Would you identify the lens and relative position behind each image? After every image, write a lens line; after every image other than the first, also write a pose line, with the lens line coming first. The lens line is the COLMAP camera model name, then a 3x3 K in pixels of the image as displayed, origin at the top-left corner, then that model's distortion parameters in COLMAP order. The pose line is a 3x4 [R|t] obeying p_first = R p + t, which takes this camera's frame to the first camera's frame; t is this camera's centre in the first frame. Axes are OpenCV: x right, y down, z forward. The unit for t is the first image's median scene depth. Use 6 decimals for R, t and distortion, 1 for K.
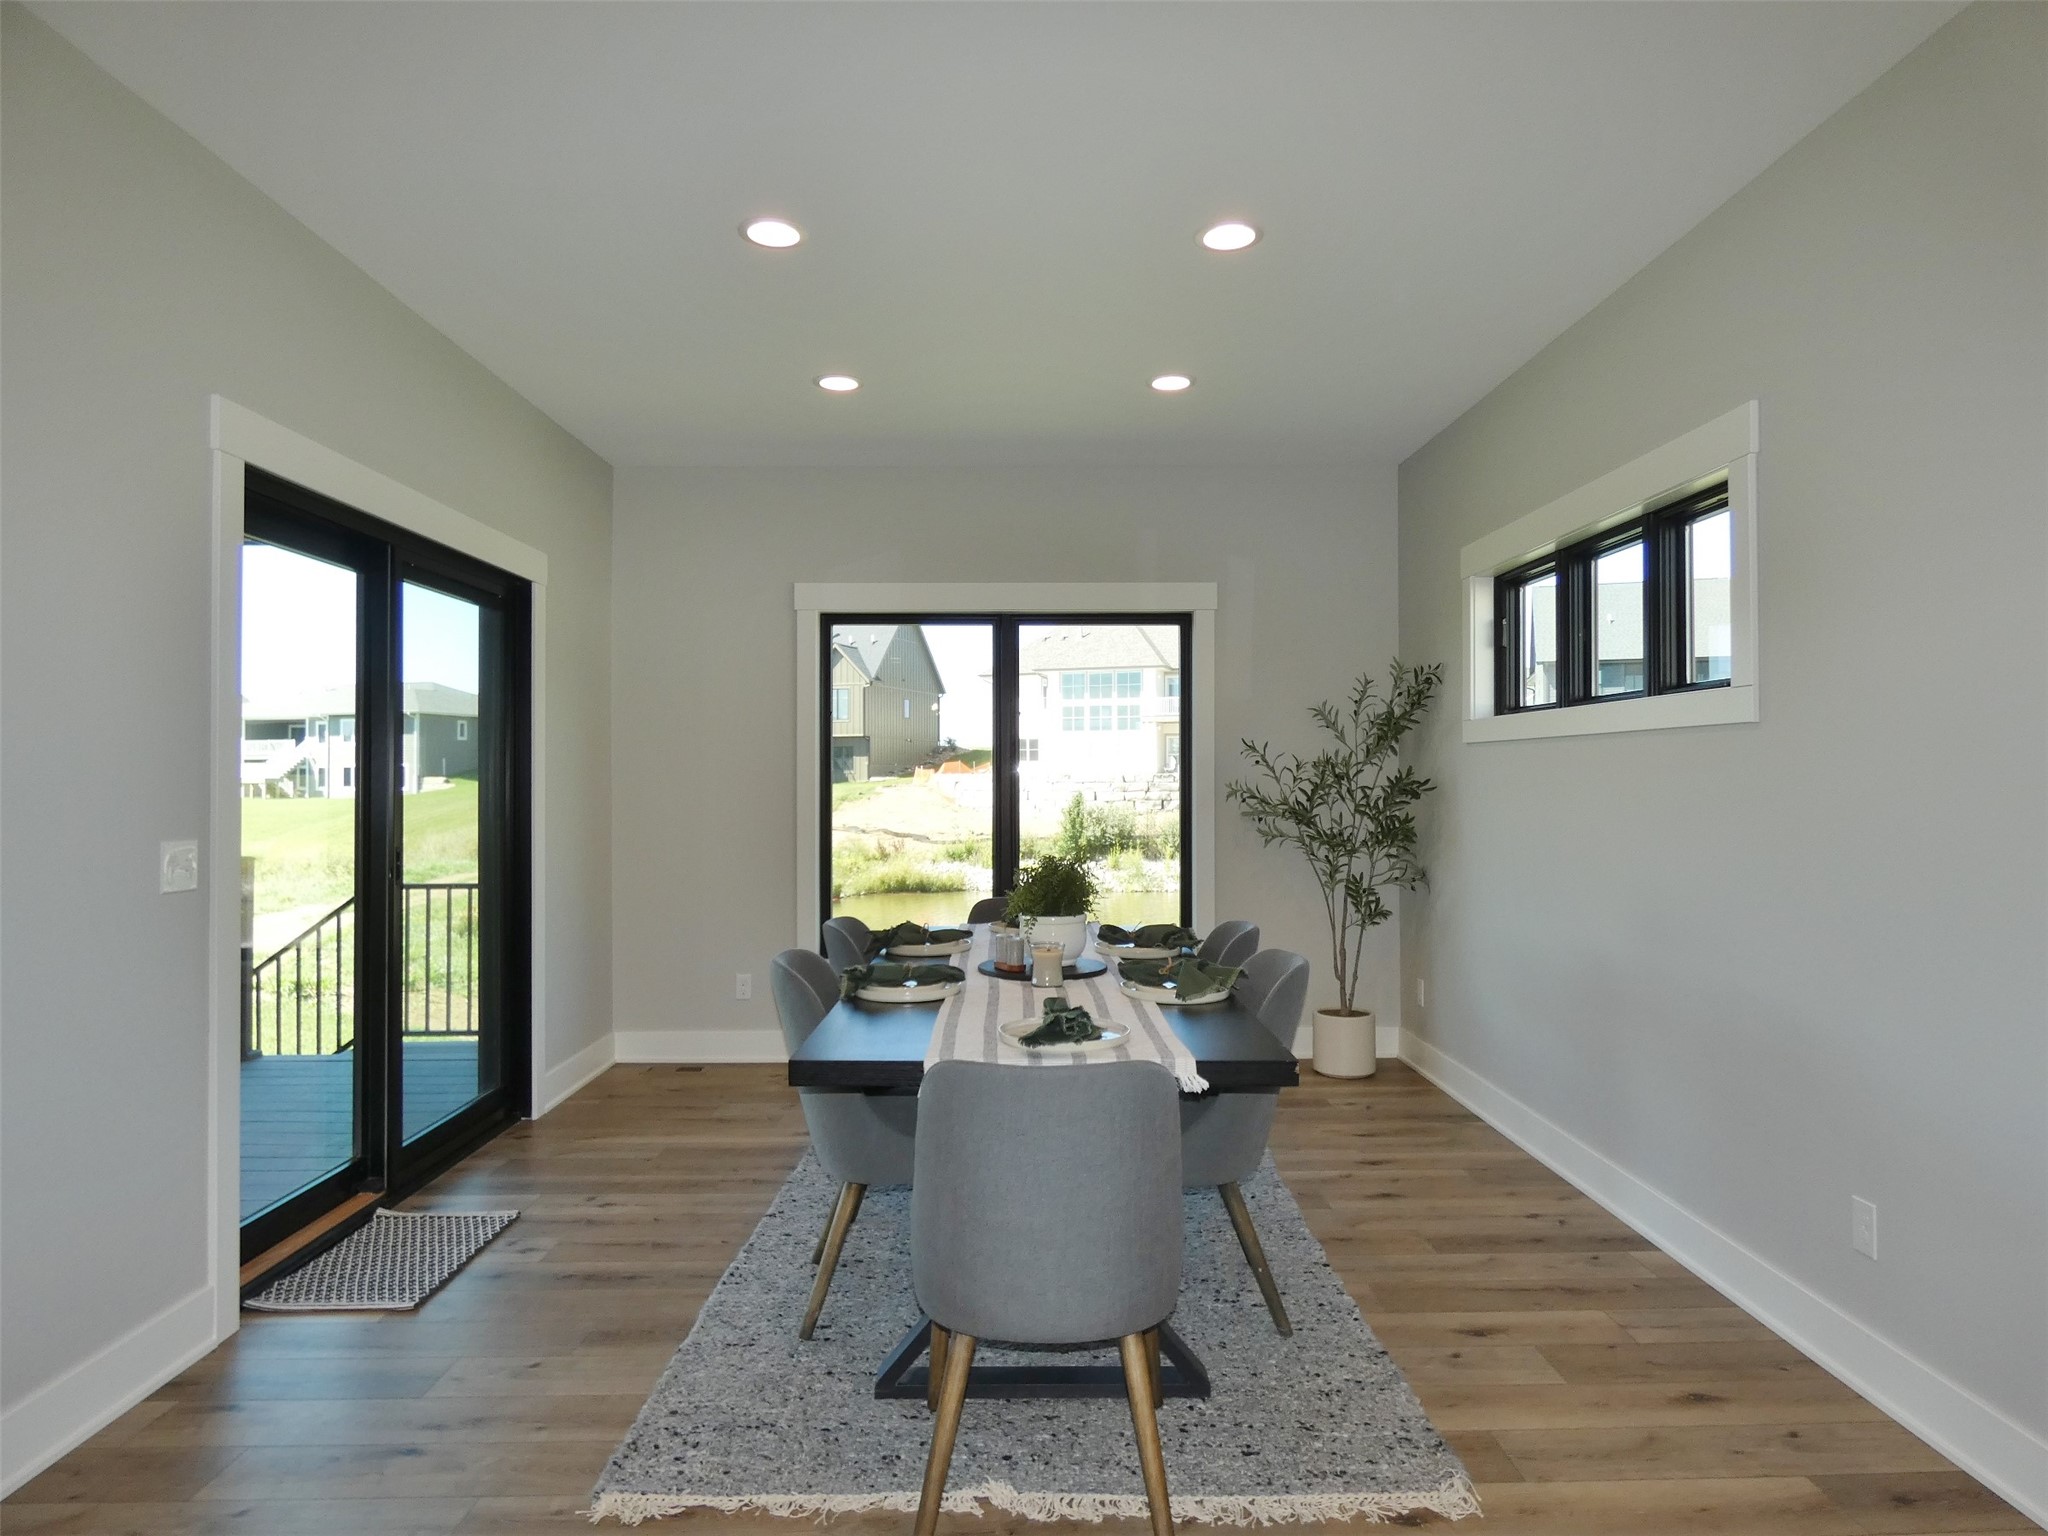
lens RADIAL K [[1224.0, 0, 1022.0], [0, 1224.0, 765.4], [0, 0, 1]] dist [-0.020466, -0.002511]
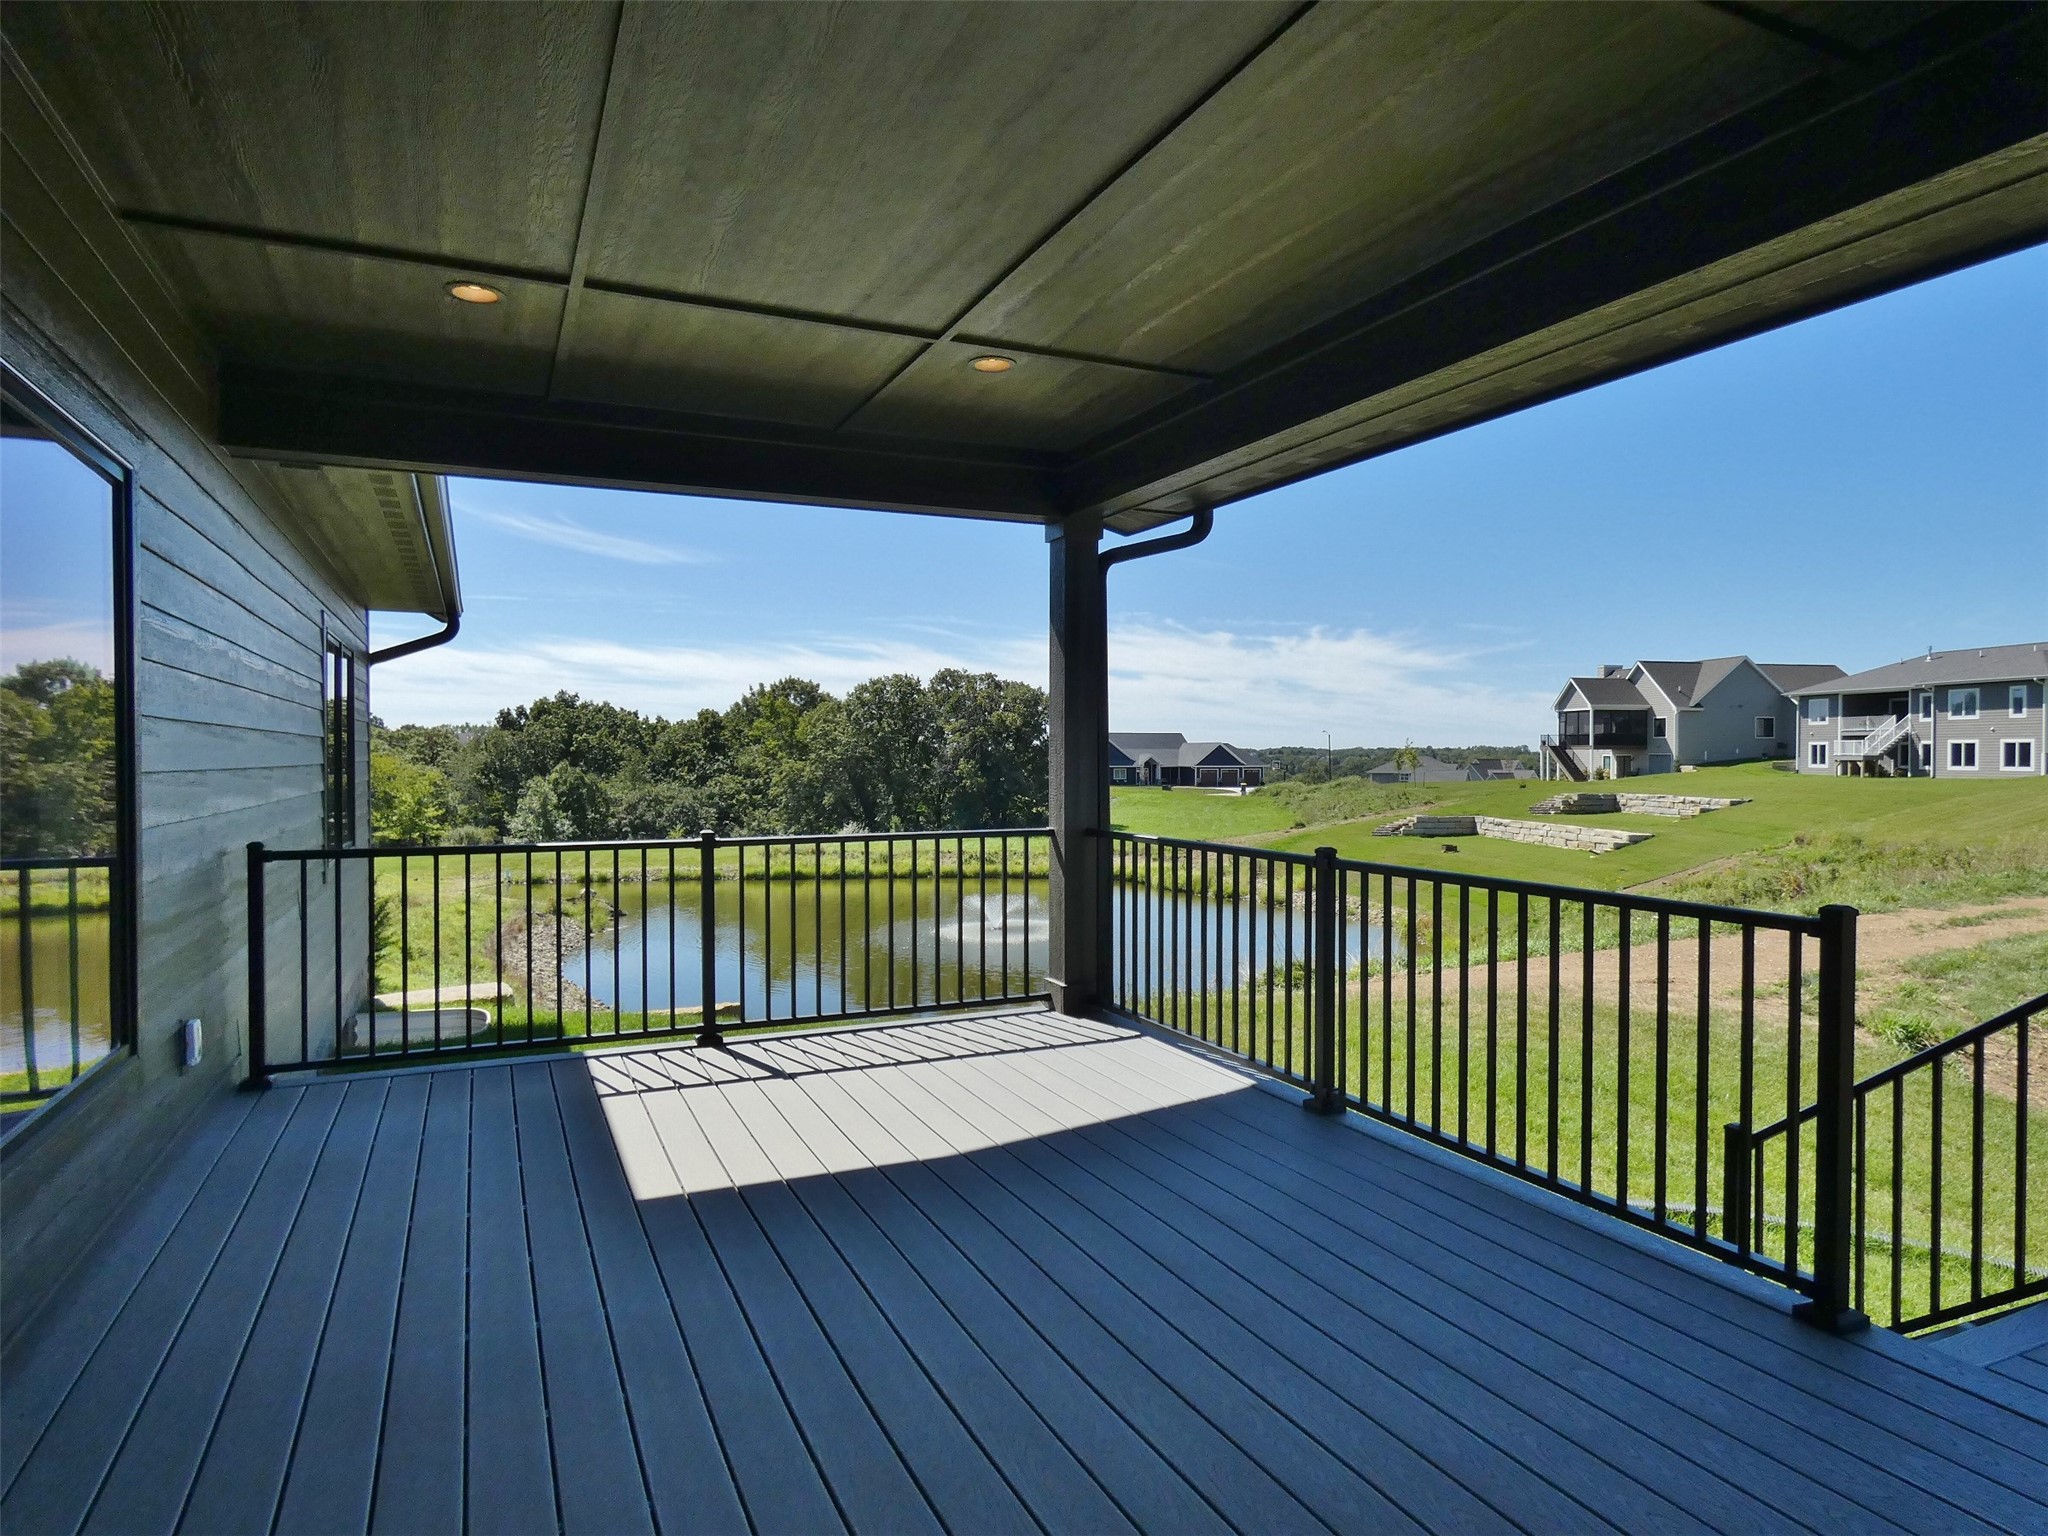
lens RADIAL K [[1224.0, 0, 1030.5], [0, 1224.0, 762.4], [0, 0, 1]] dist [-0.020466, -0.002511]
pose [[0.399457, 0.012476, -0.916667, -0.928648], [0.002462, 0.999889, 0.014682, 0.020163], [0.916749, -0.008121, 0.399382, 1.451987]]
